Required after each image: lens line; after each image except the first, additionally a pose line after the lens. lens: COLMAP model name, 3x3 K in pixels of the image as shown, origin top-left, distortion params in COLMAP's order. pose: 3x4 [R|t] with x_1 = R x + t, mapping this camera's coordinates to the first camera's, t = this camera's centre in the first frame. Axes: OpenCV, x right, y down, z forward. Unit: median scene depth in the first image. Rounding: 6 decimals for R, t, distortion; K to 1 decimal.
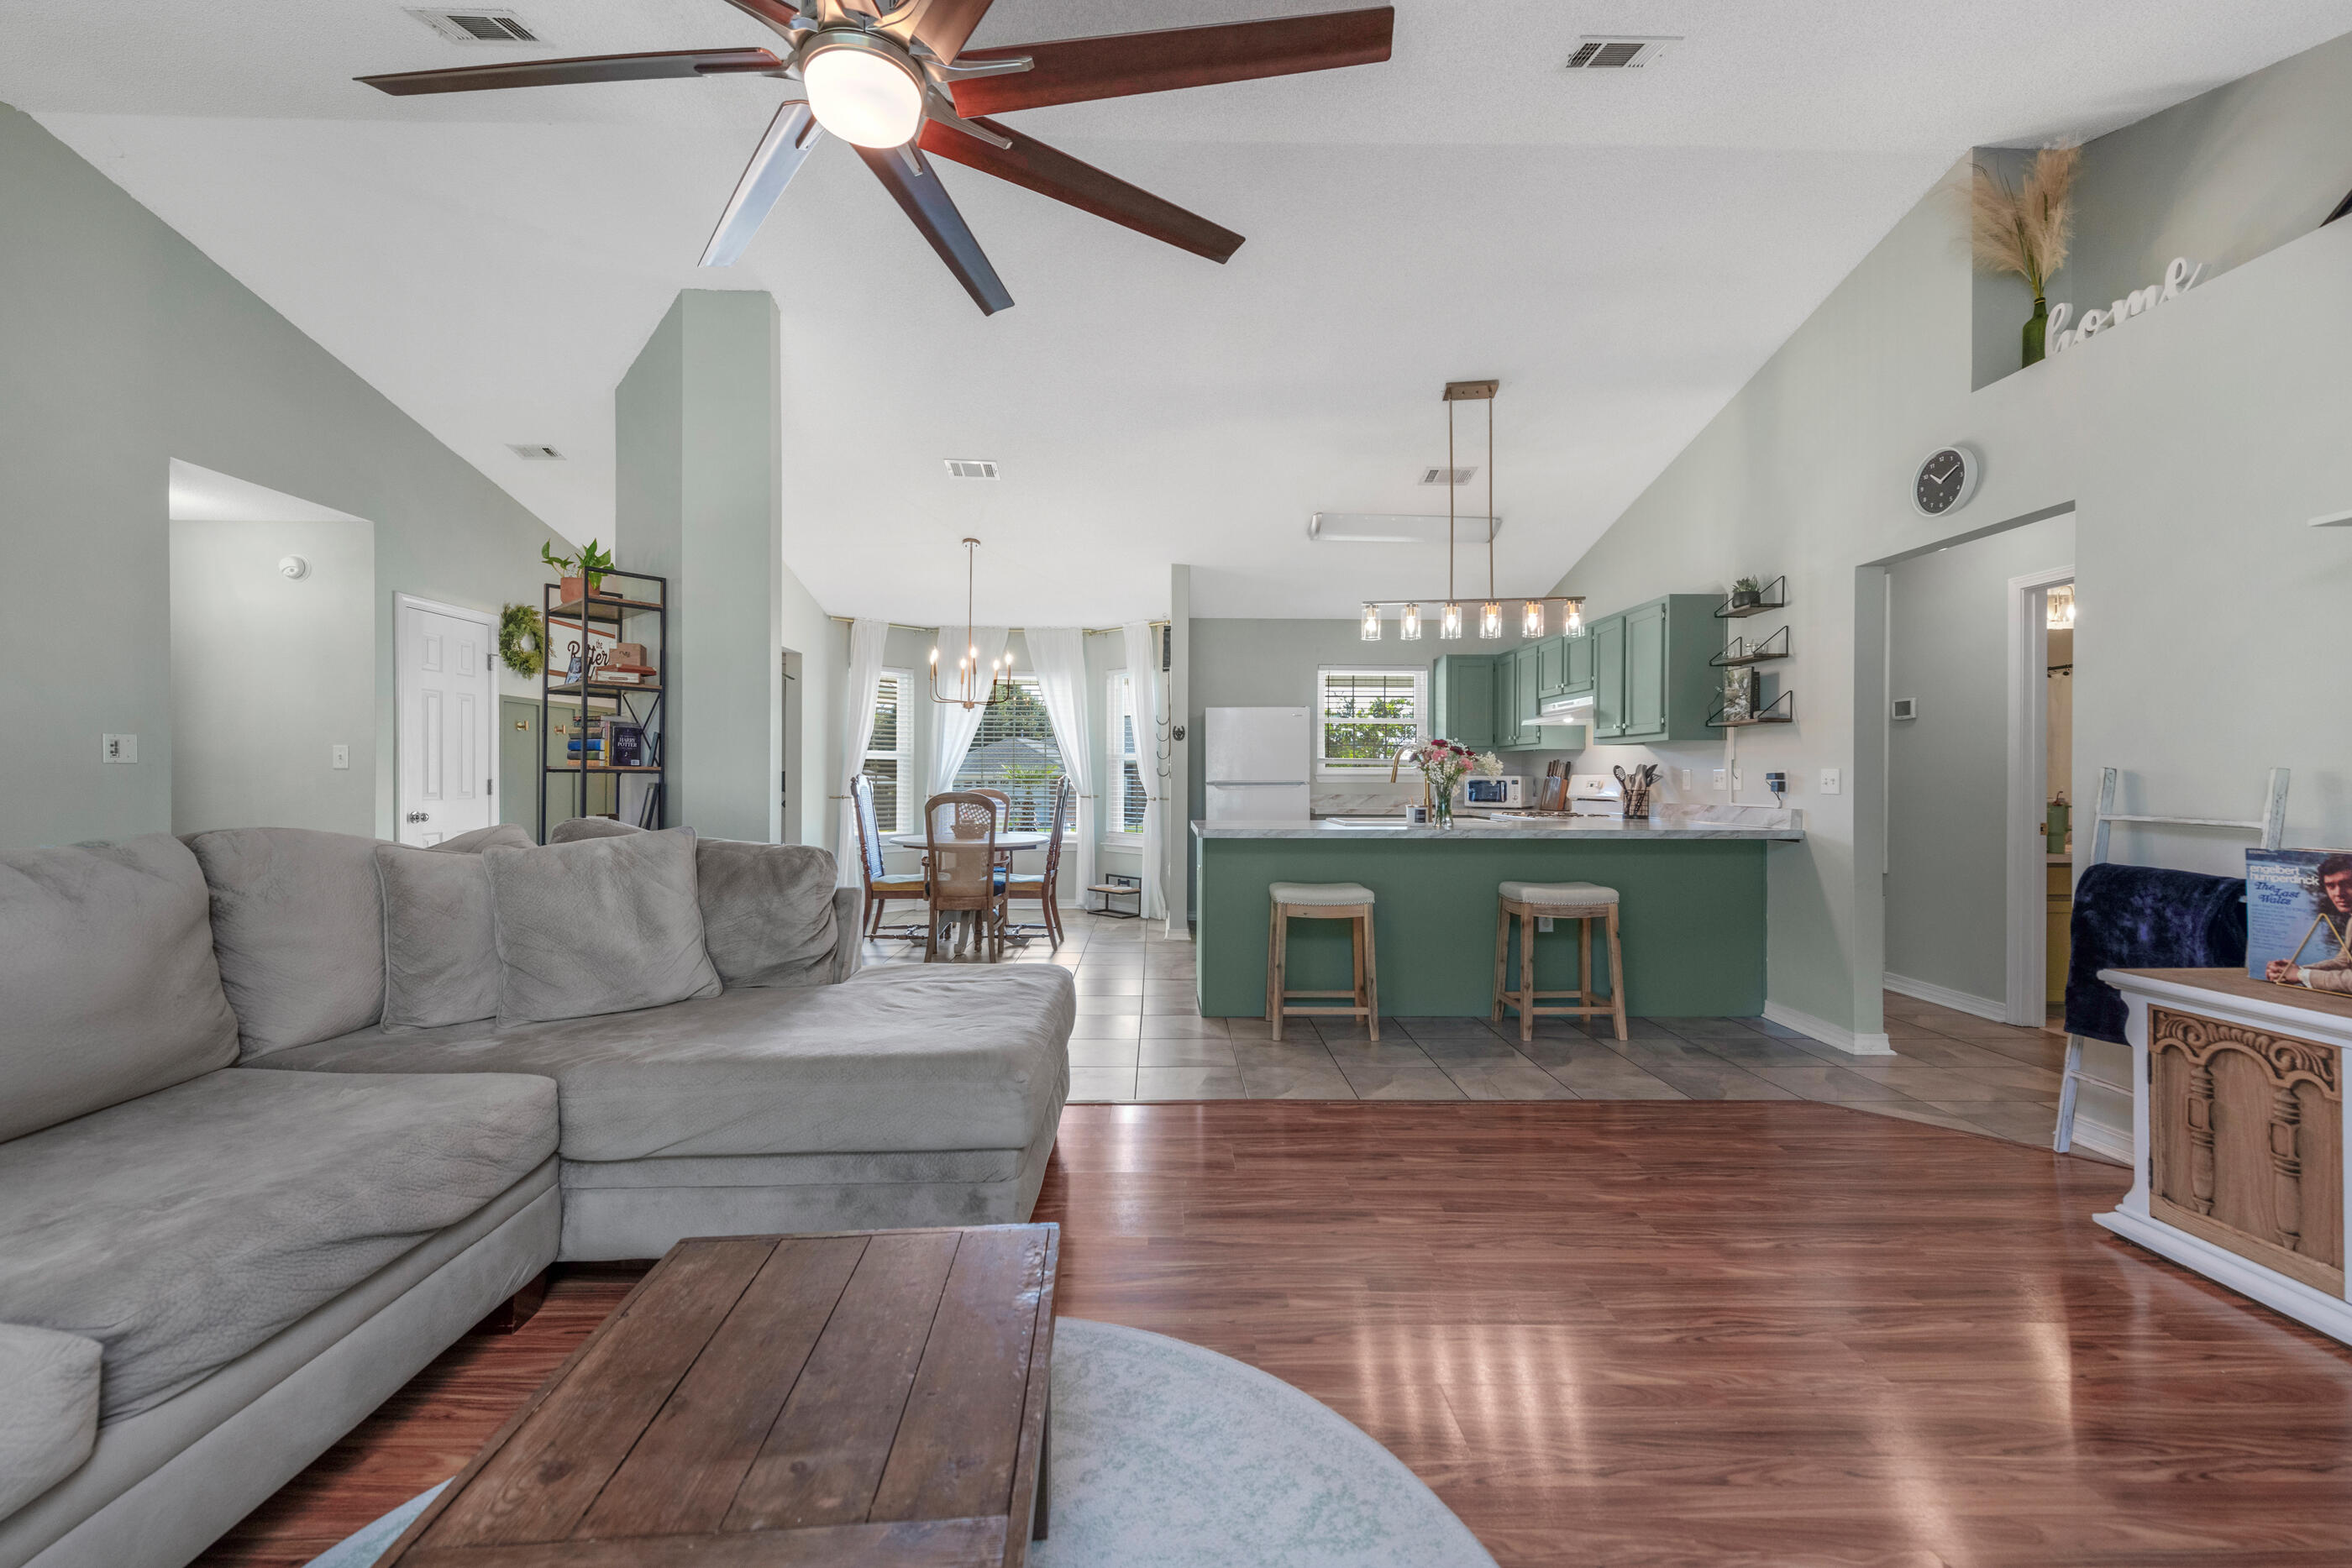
lens RADIAL K [[942.6, 0, 1165.4], [0, 942.6, 781.3], [0, 0, 1]] dist [0.002552, -0.000307]
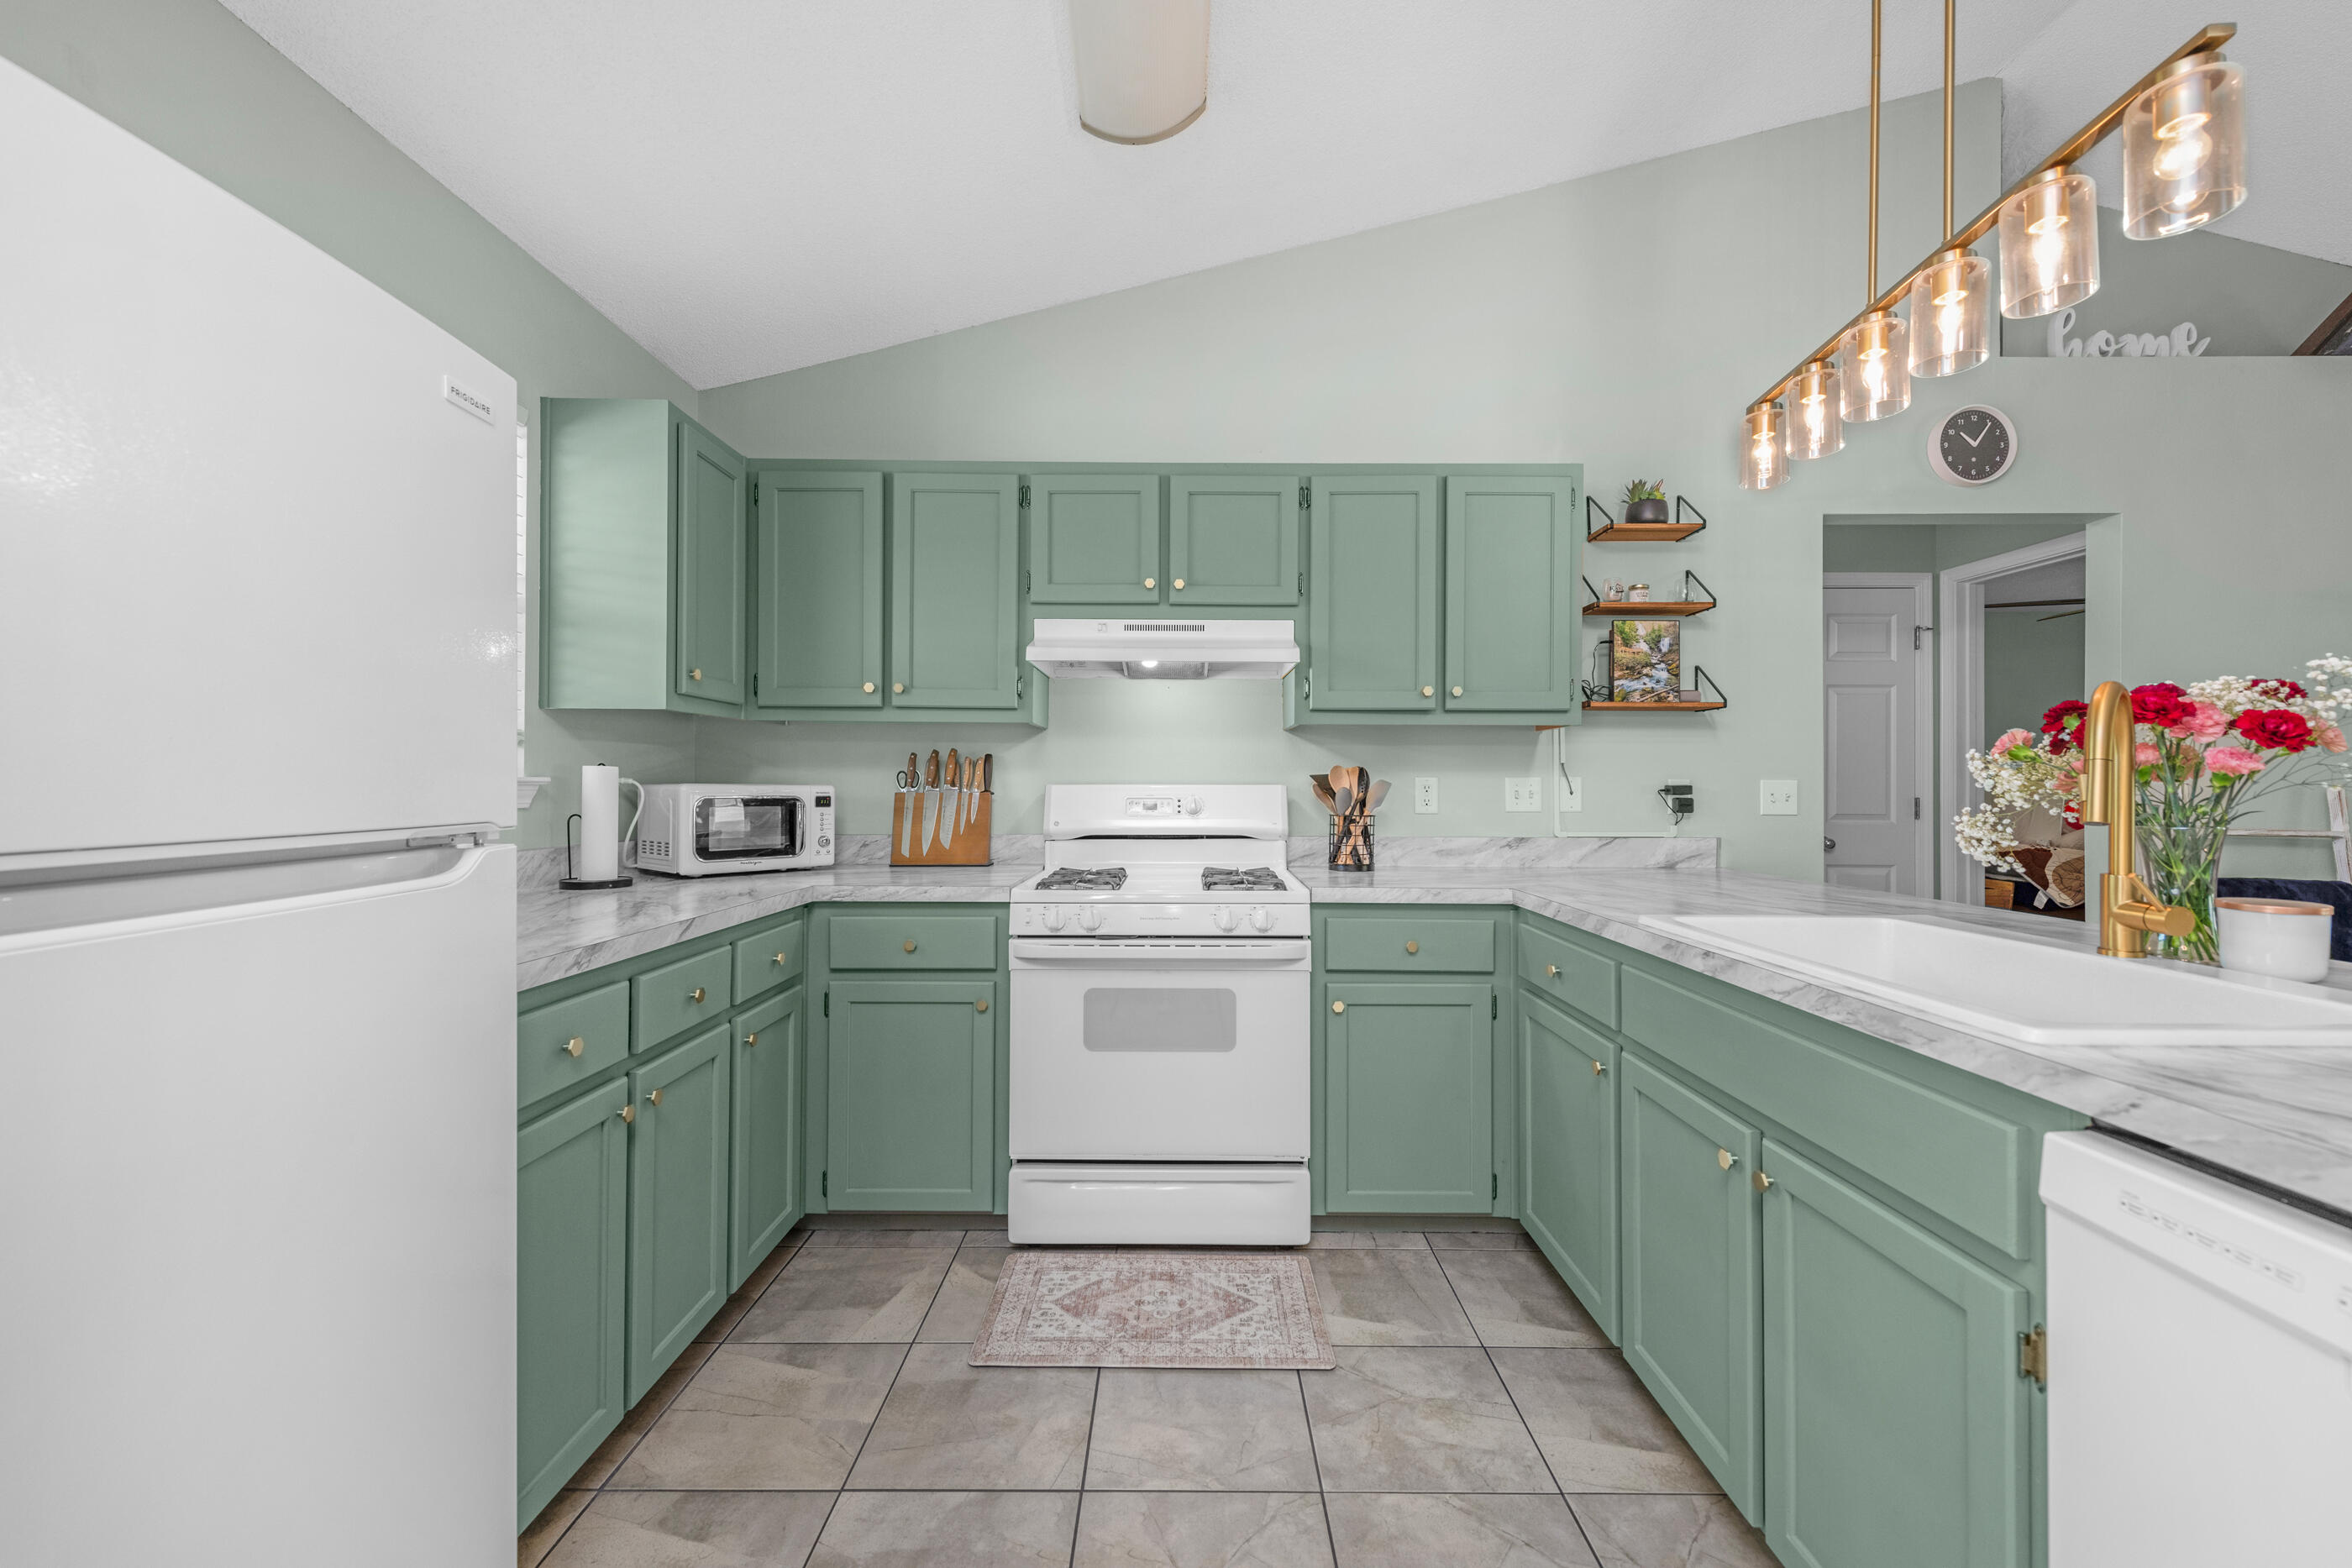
lens RADIAL K [[942.6, 0, 1165.4], [0, 942.6, 781.3], [0, 0, 1]] dist [0.002552, -0.000307]
pose [[0.010506, -0.001877, 0.999943, -0.031479], [0.001427, 0.999997, 0.001862, -0.014410], [-0.999944, 0.001407, 0.010508, 1.449352]]
